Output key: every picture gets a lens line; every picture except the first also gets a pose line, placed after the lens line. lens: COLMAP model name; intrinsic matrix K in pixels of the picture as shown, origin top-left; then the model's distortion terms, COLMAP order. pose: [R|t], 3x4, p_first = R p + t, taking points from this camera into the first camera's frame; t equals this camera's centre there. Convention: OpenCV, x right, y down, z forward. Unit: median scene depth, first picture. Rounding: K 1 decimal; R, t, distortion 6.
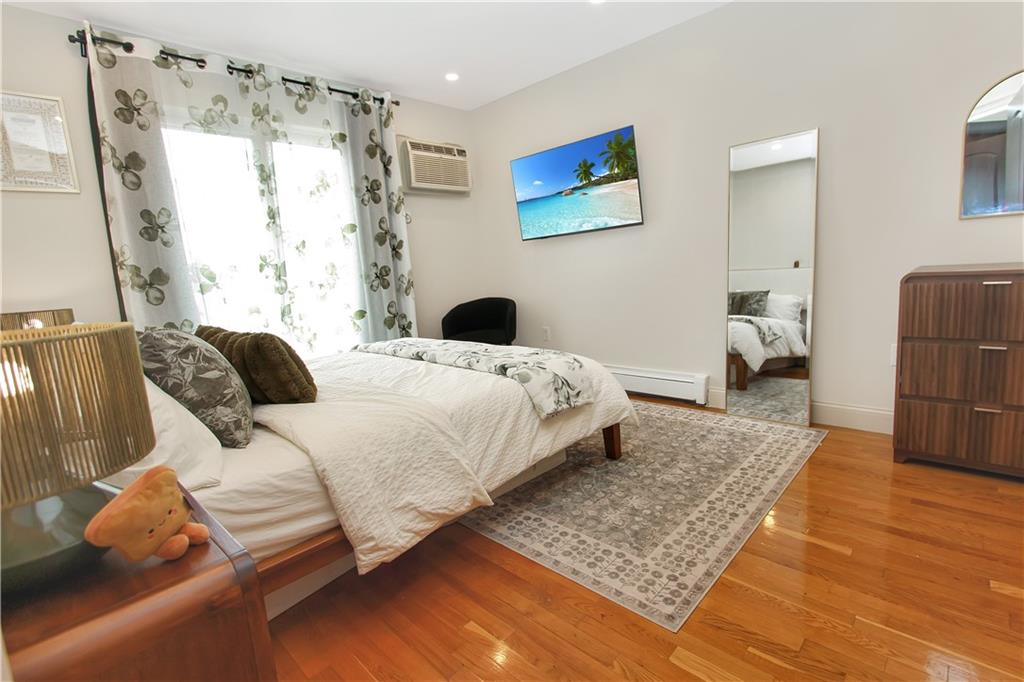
lens RADIAL K [[490.5, 0, 536.6], [0, 490.5, 334.9], [0, 0, 1]] dist [-0.017956, 0.001402]
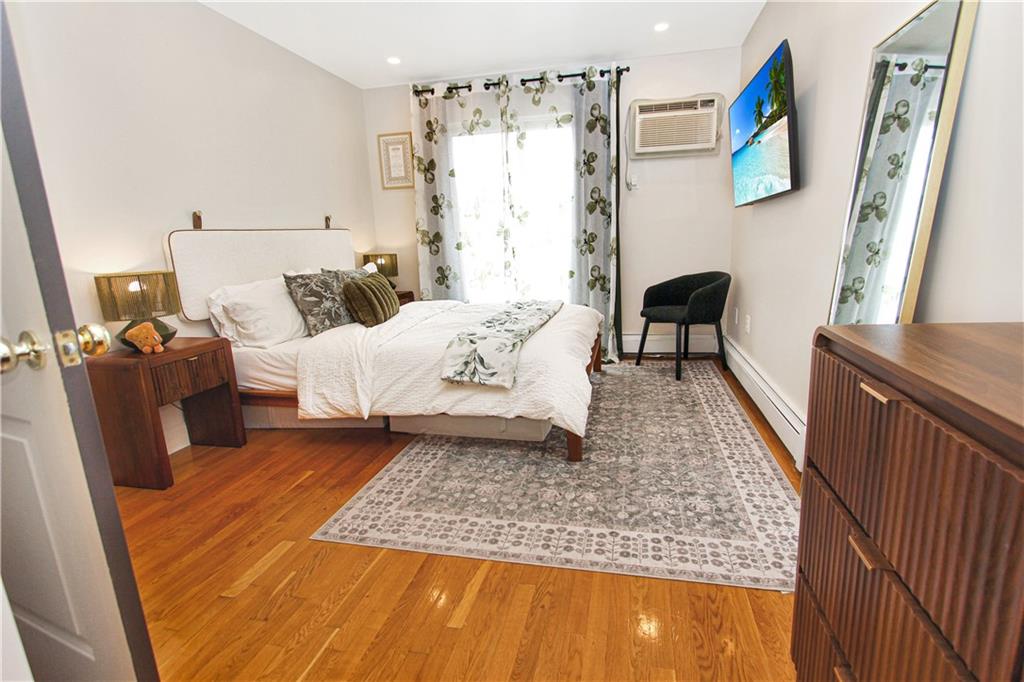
lens RADIAL K [[490.5, 0, 516.4], [0, 490.5, 343.3], [0, 0, 1]] dist [-0.017956, 0.001402]
pose [[0.484436, 0.232360, -0.843404, 0.860009], [-0.120973, 0.972612, 0.198473, -0.141144], [0.866422, 0.005881, 0.499278, 0.442162]]
